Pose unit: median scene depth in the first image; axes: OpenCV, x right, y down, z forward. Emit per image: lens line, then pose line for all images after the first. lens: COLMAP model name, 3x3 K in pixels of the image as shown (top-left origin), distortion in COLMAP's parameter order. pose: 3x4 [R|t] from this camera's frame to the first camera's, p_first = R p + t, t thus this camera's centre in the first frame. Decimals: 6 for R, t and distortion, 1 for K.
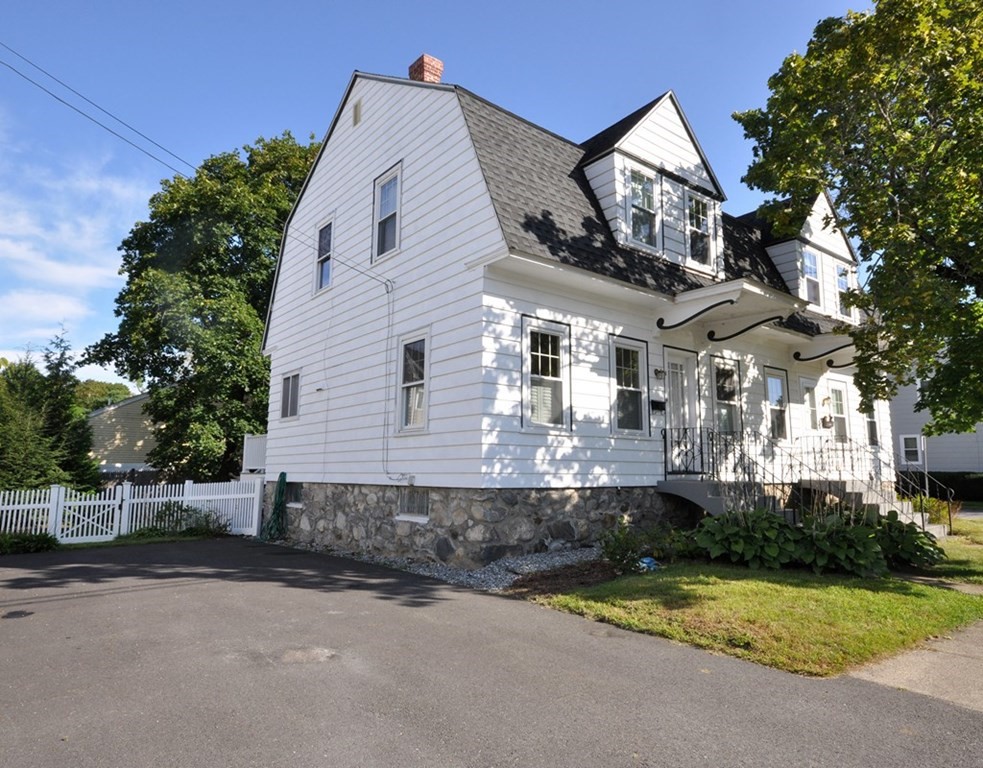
lens RADIAL K [[617.8, 0, 492.1], [0, 617.8, 386.0], [0, 0, 1]] dist [0.016807, 0.001404]
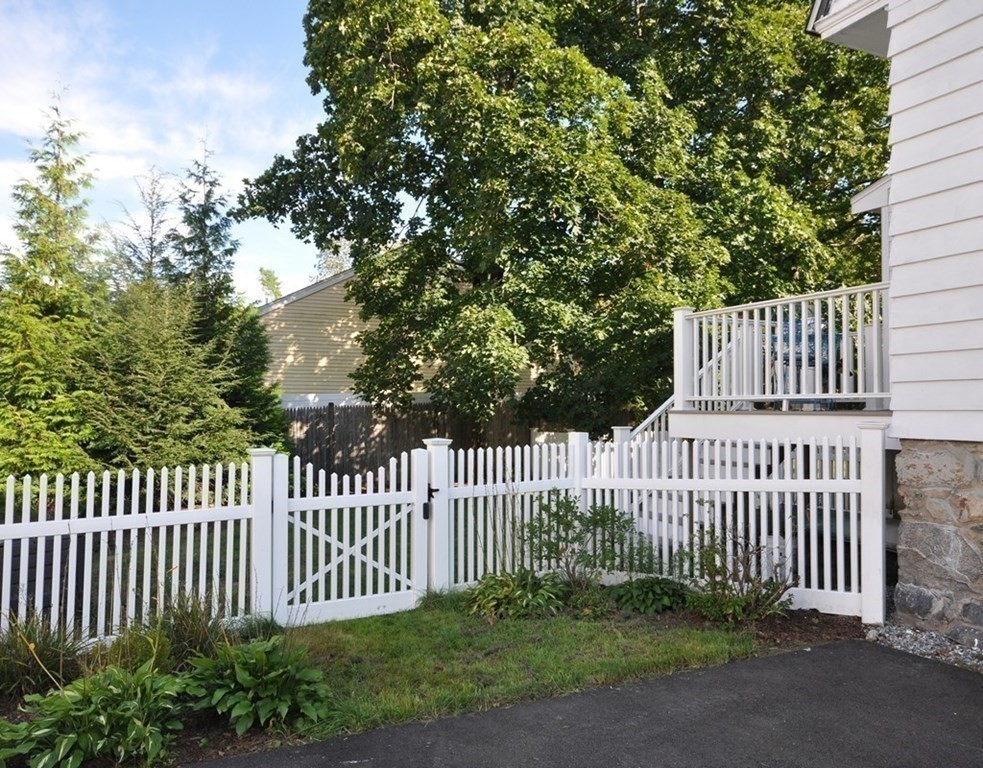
lens RADIAL K [[730.2, 0, 491.9], [0, 730.2, 384.1], [0, 0, 1]] dist [0.034071, 0.002569]
pose [[0.977460, -0.009816, -0.210894, -0.330555], [0.032039, 0.994246, 0.102215, 0.058873], [0.208677, -0.106668, 0.972150, 0.431555]]
